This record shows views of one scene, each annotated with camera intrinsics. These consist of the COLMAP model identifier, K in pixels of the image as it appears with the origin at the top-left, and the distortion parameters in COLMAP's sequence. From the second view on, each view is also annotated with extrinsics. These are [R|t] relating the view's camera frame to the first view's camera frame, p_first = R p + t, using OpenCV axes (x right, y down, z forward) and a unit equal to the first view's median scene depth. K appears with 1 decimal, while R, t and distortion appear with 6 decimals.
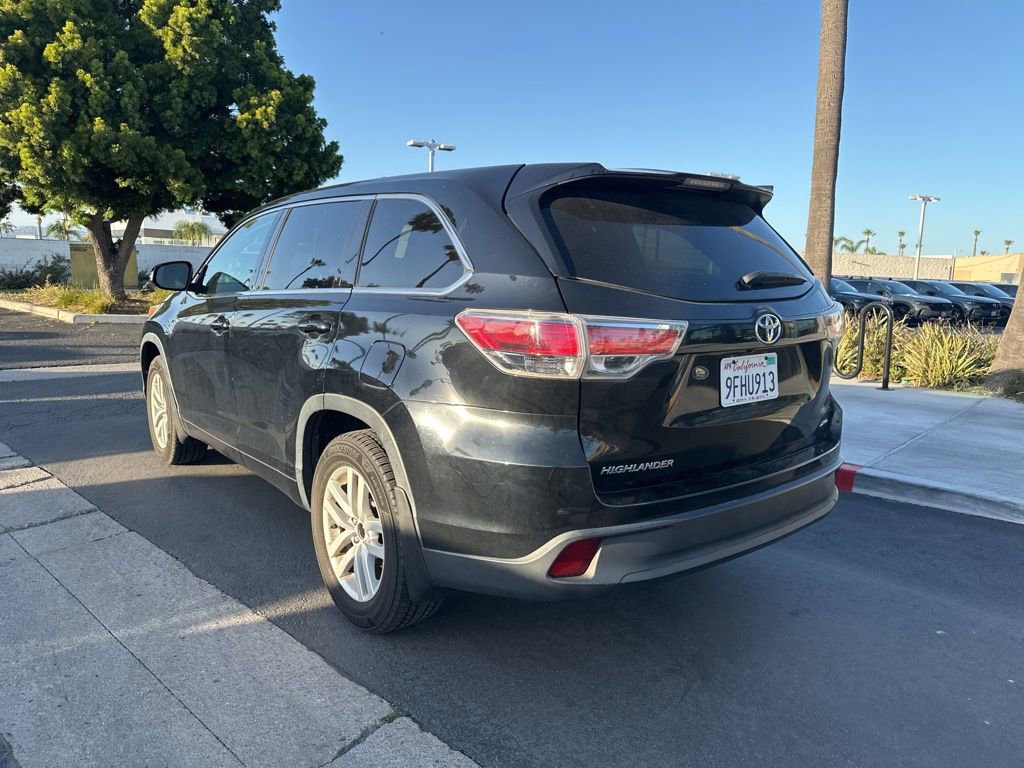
lens RADIAL K [[721.6, 0, 505.5], [0, 721.6, 374.4], [0, 0, 1]] dist [0.029228, -0.029544]
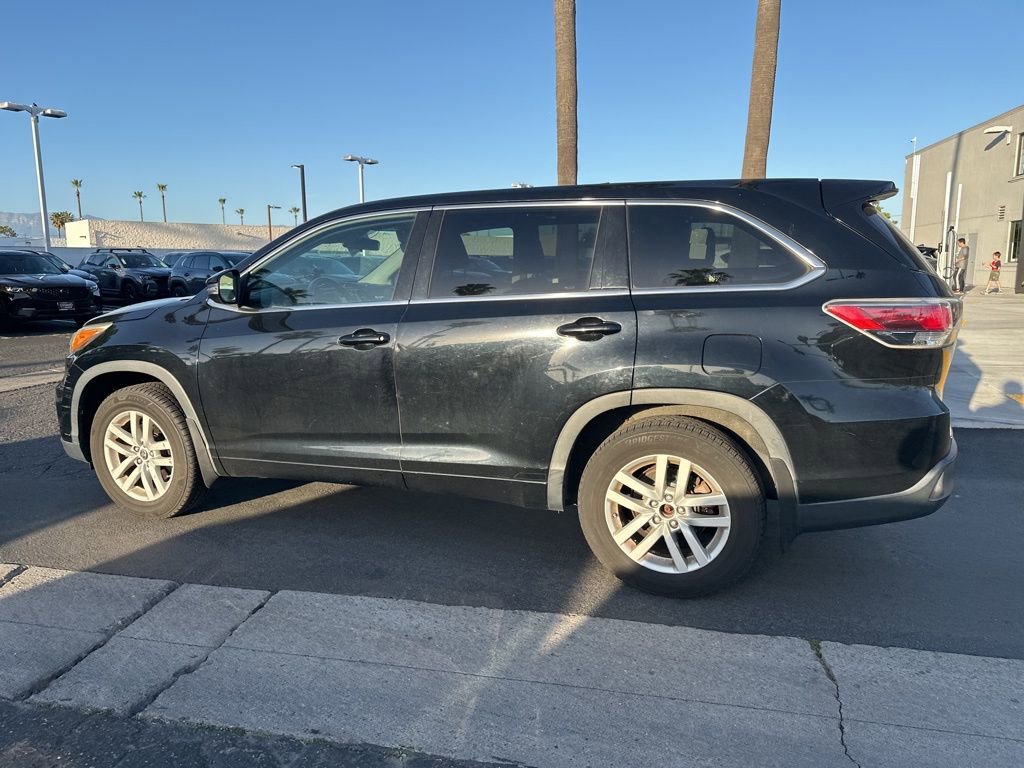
lens RADIAL K [[721.6, 0, 506.0], [0, 721.6, 378.0], [0, 0, 1]] dist [0.029228, -0.029544]
pose [[0.856393, -0.119477, 0.502310, -0.628325], [0.104060, 0.992835, 0.058739, -0.048781], [-0.505729, 0.001966, 0.862690, 0.122578]]
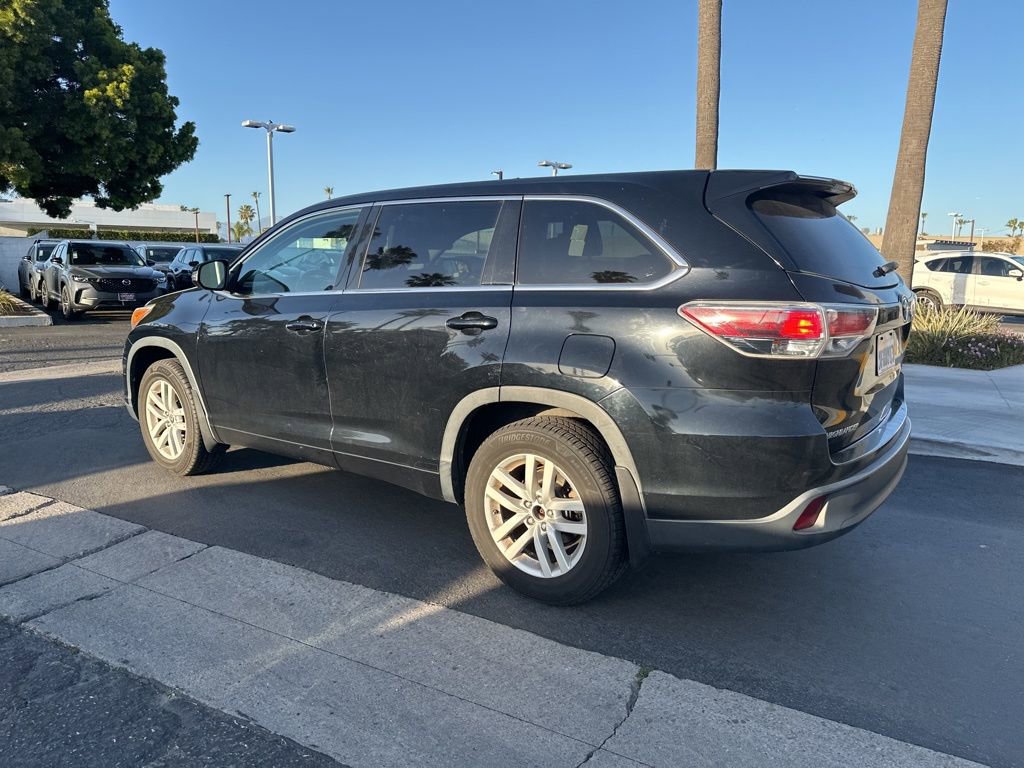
lens RADIAL K [[721.6, 0, 505.3], [0, 721.6, 375.5], [0, 0, 1]] dist [0.029228, -0.029544]
pose [[0.969112, -0.057124, 0.239913, -0.330438], [0.051929, 0.998260, 0.027927, -0.011967], [-0.241091, -0.014606, 0.970393, -0.009032]]
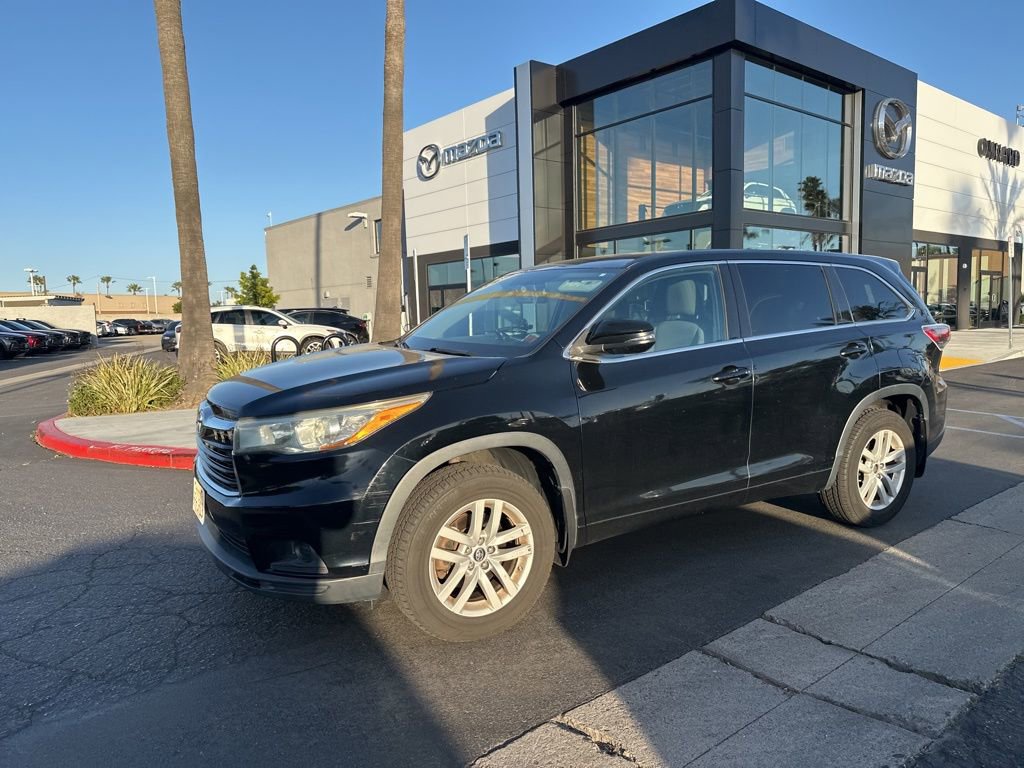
lens RADIAL K [[721.6, 0, 509.5], [0, 721.6, 386.2], [0, 0, 1]] dist [0.029228, -0.029544]
pose [[0.122524, -0.132259, 0.983613, -1.283618], [0.160003, 0.980749, 0.111943, -0.193063], [-0.979483, 0.143665, 0.141327, 1.049248]]
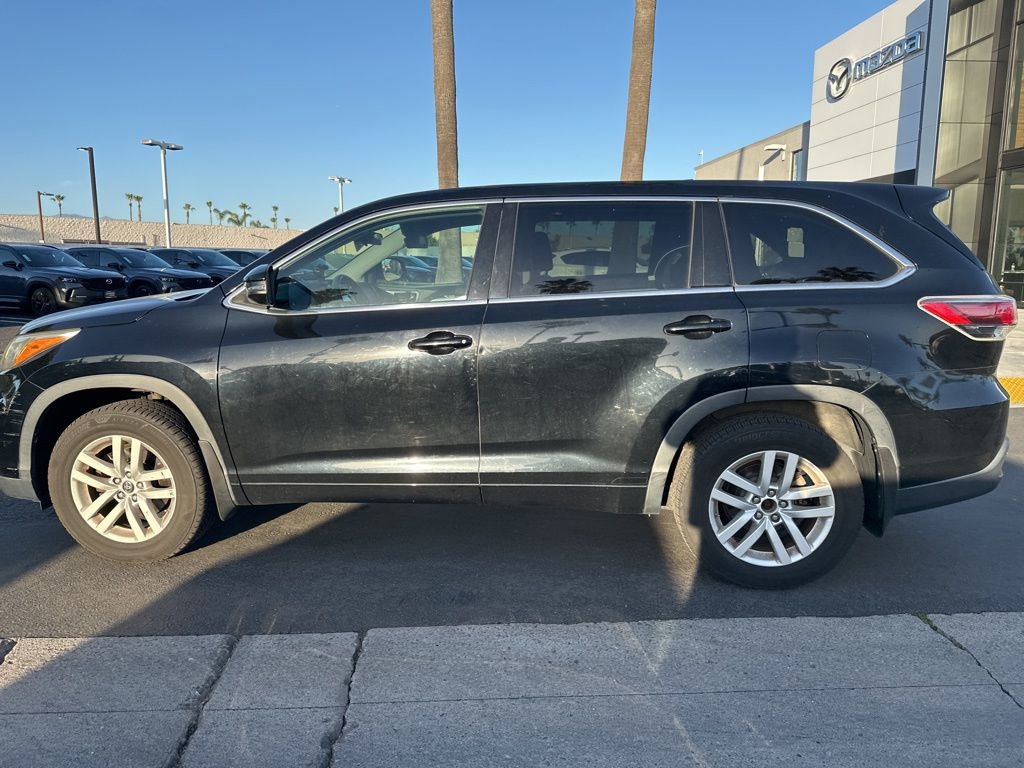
lens RADIAL K [[721.6, 0, 506.1], [0, 721.6, 378.2], [0, 0, 1]] dist [0.029228, -0.029544]
pose [[0.689572, -0.147052, 0.709131, -0.833579], [0.117431, 0.988914, 0.090878, -0.084149], [-0.714633, 0.020607, 0.699196, 0.341358]]
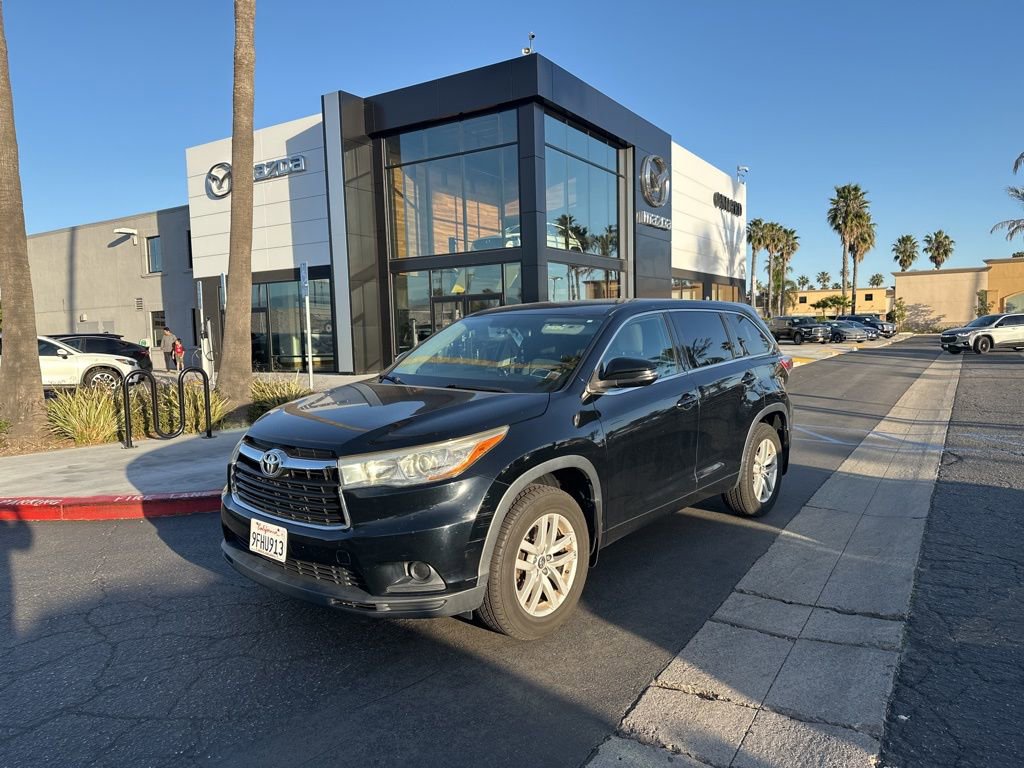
lens RADIAL K [[721.6, 0, 518.0], [0, 721.6, 377.0], [0, 0, 1]] dist [0.029228, -0.029544]
pose [[-0.203115, -0.088035, 0.975189, -1.405660], [0.150130, 0.981374, 0.119863, -0.274750], [-0.967577, 0.170751, -0.186115, 1.366911]]
